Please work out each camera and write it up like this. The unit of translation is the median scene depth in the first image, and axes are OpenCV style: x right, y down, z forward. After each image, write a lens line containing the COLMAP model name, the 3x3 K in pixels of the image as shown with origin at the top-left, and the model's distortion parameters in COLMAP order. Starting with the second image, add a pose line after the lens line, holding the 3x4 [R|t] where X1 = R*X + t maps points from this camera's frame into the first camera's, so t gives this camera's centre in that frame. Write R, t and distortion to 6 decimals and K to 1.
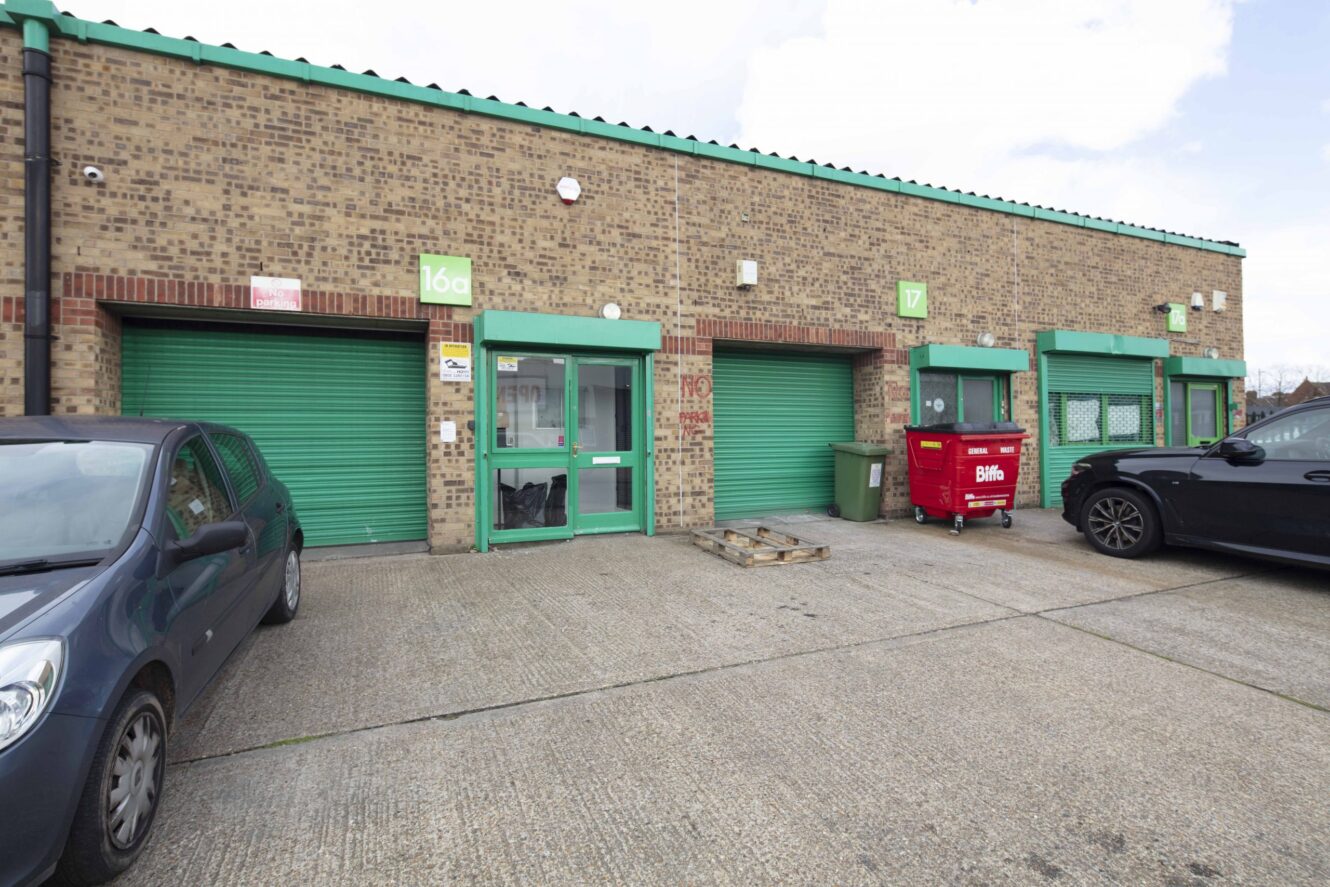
lens RADIAL K [[610.2, 0, 660.0], [0, 610.2, 431.6], [0, 0, 1]] dist [0.010766, -0.006454]
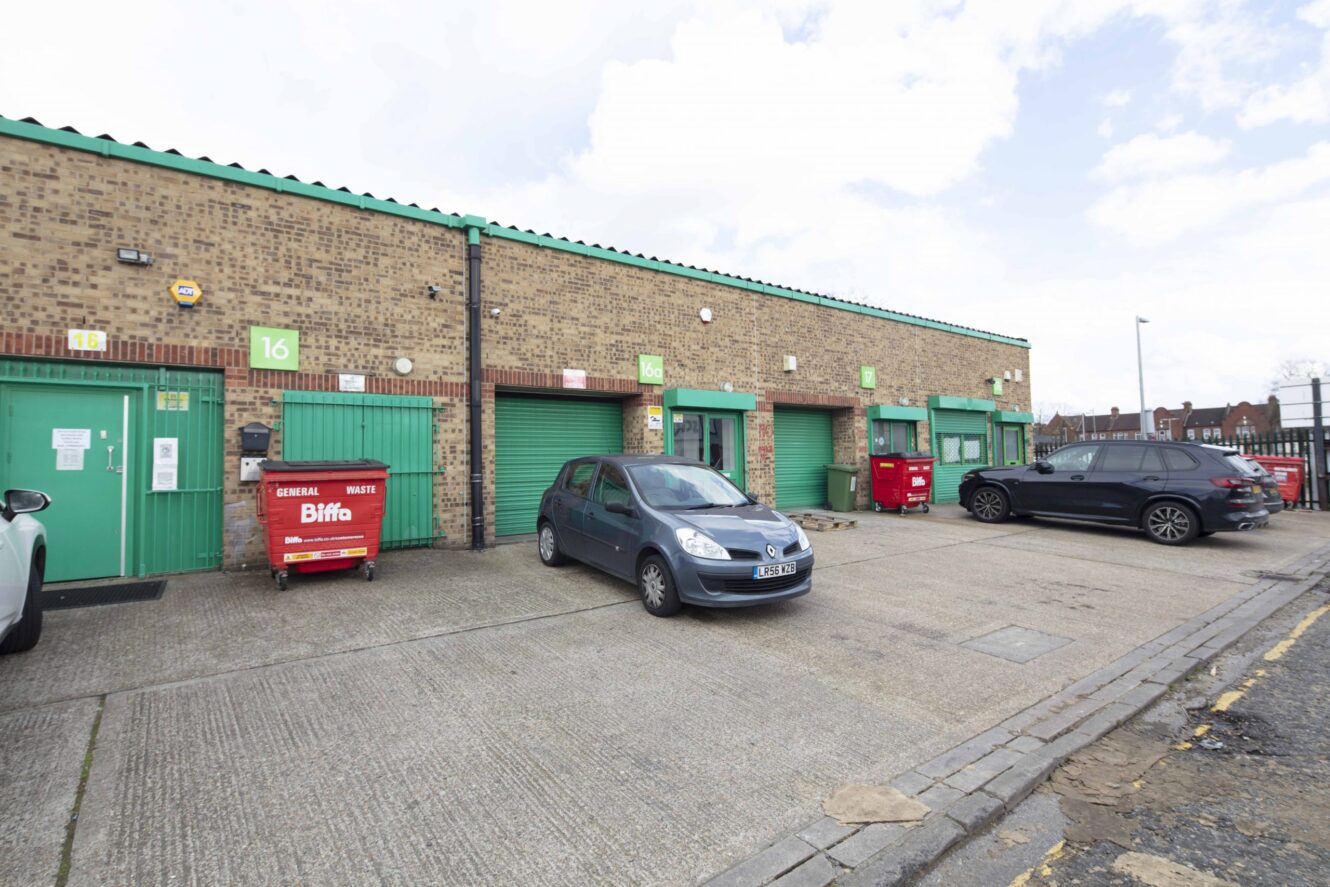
lens RADIAL K [[601.7, 0, 656.2], [0, 601.7, 435.9], [0, 0, 1]] dist [0.015784, -0.006402]
pose [[0.974308, 0.004532, 0.225172, -0.624471], [0.002988, 0.999449, -0.033045, -0.007119], [-0.225198, 0.032868, 0.973758, -0.551712]]
